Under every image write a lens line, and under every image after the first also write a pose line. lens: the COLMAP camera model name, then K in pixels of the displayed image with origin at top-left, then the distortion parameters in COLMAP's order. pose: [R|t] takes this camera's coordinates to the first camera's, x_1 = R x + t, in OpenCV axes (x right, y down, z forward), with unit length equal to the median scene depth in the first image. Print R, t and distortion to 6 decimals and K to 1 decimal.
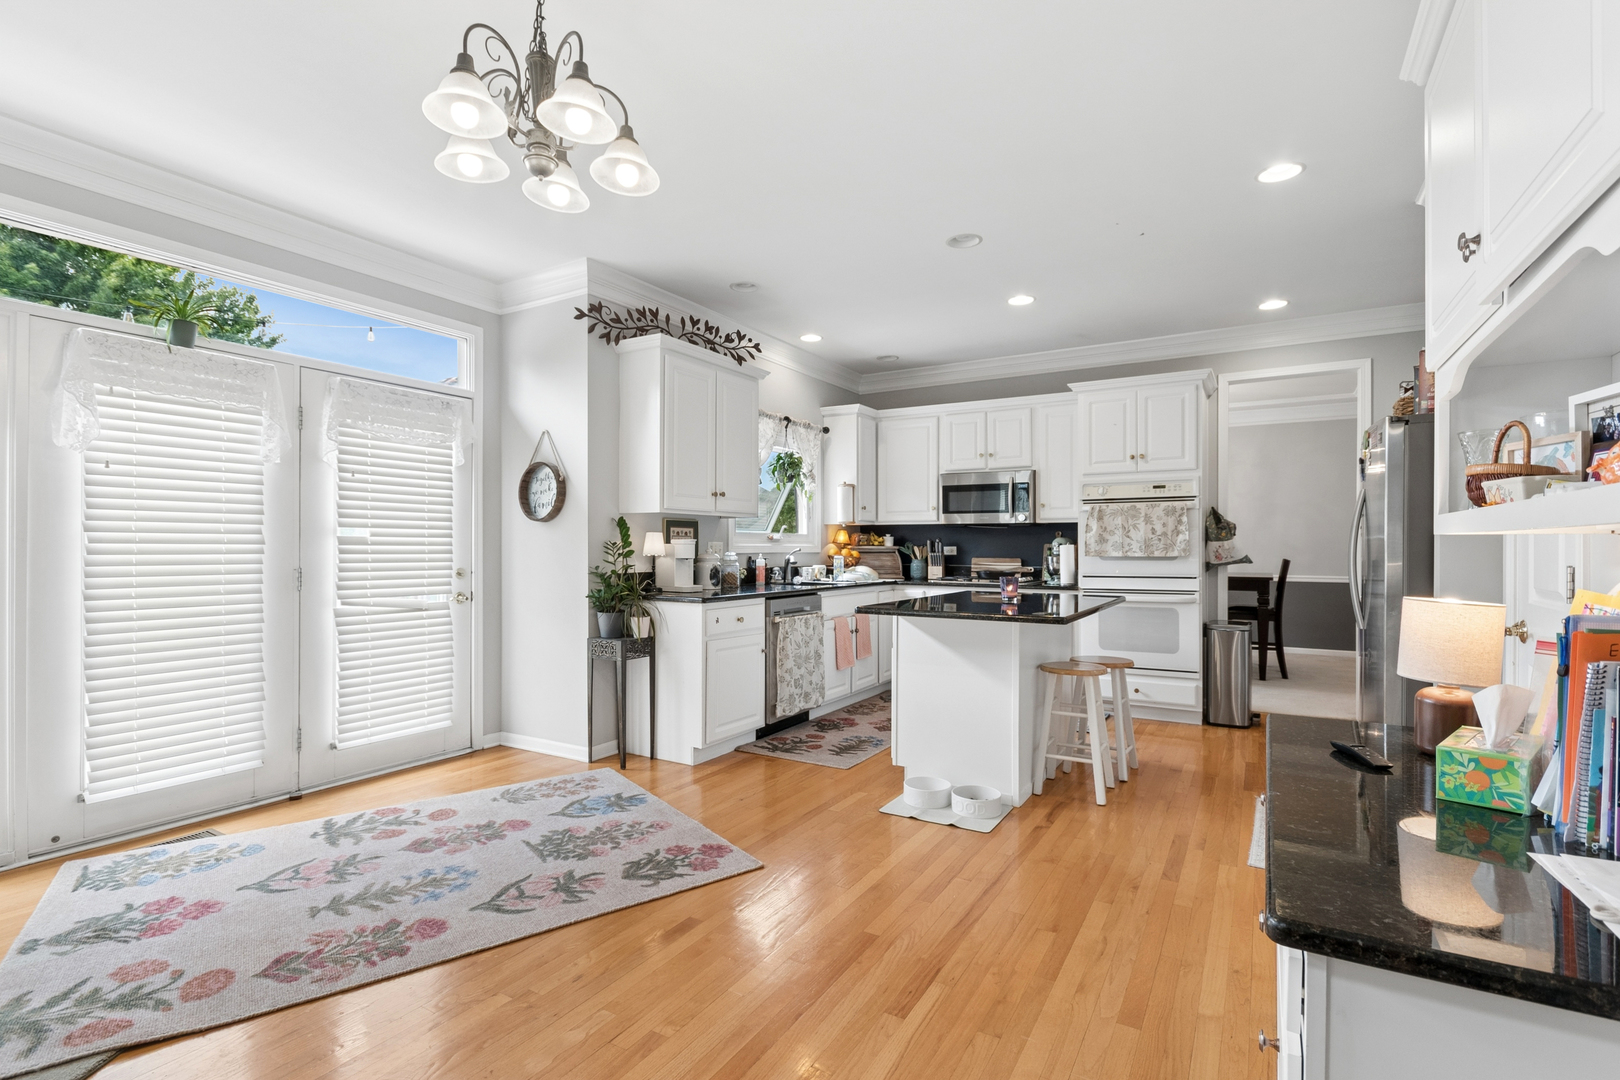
lens RADIAL K [[763.6, 0, 810.0], [0, 763.6, 540.0], [0, 0, 1]] dist [-0.001788, -0.000029]
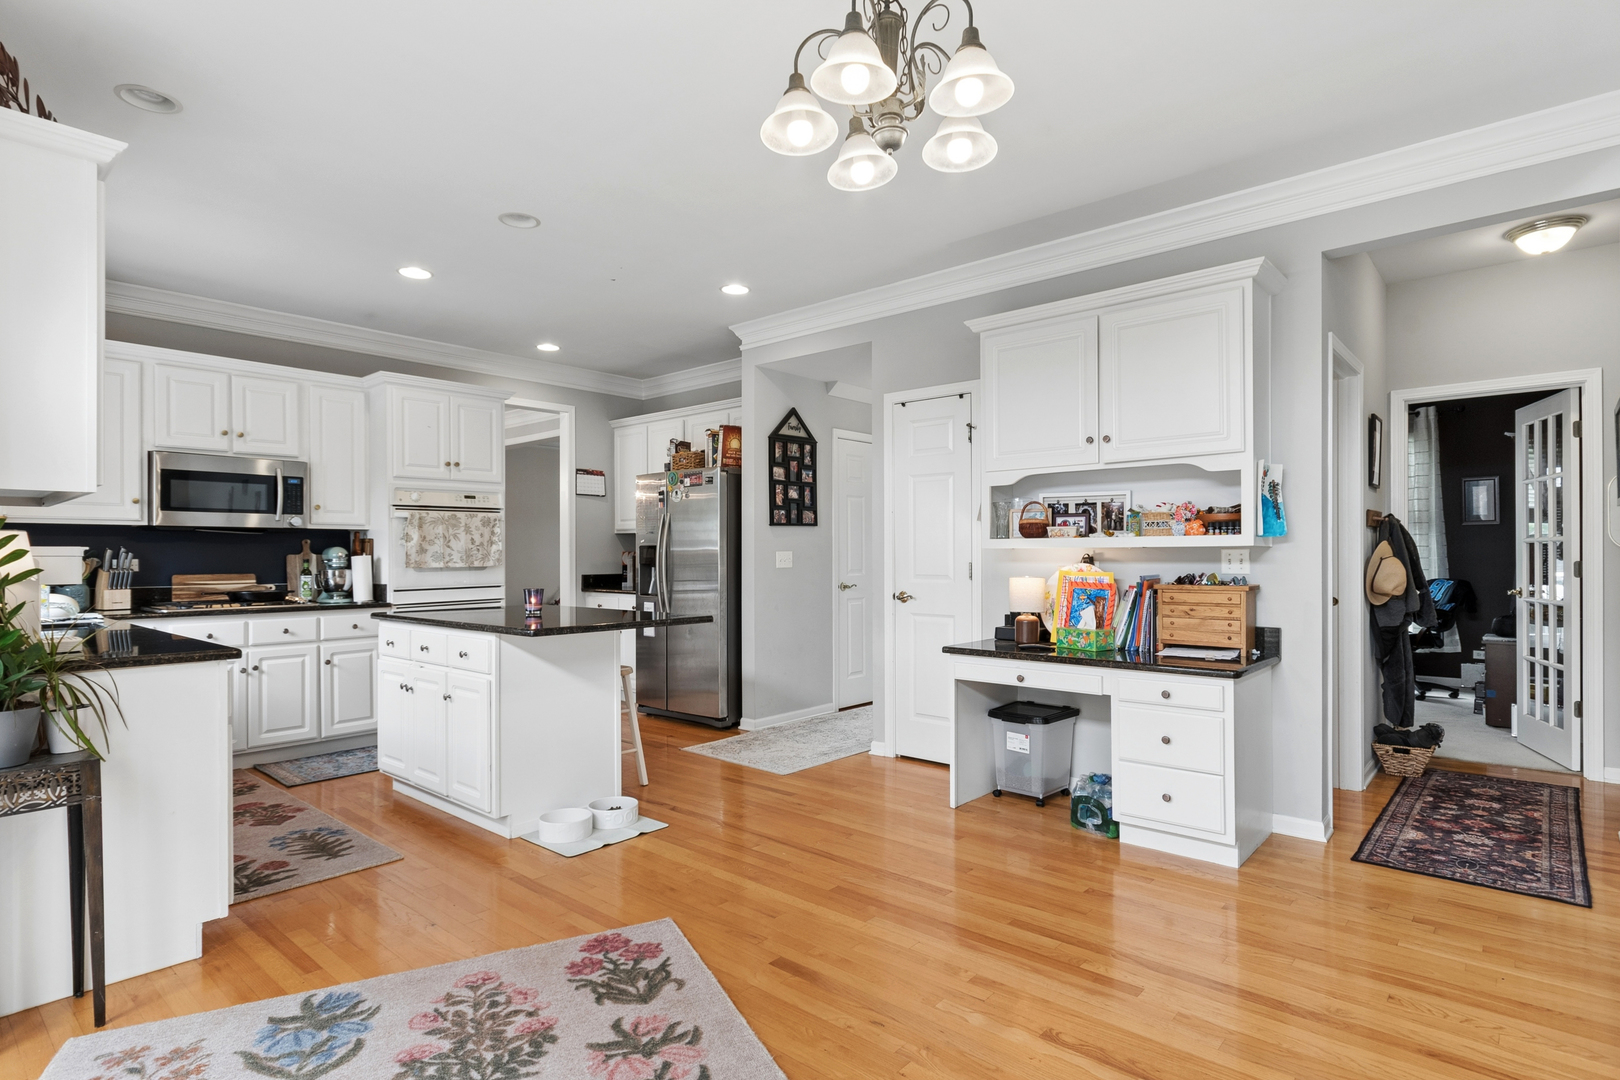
lens RADIAL K [[835.4, 0, 807.4], [0, 835.4, 547.0], [0, 0, 1]] dist [0.003313, 0.000804]
pose [[0.183911, 0.004396, 0.982933, -0.590392], [-0.002707, 0.999988, -0.003966, -0.001072], [-0.982939, -0.001932, 0.183921, 0.399905]]
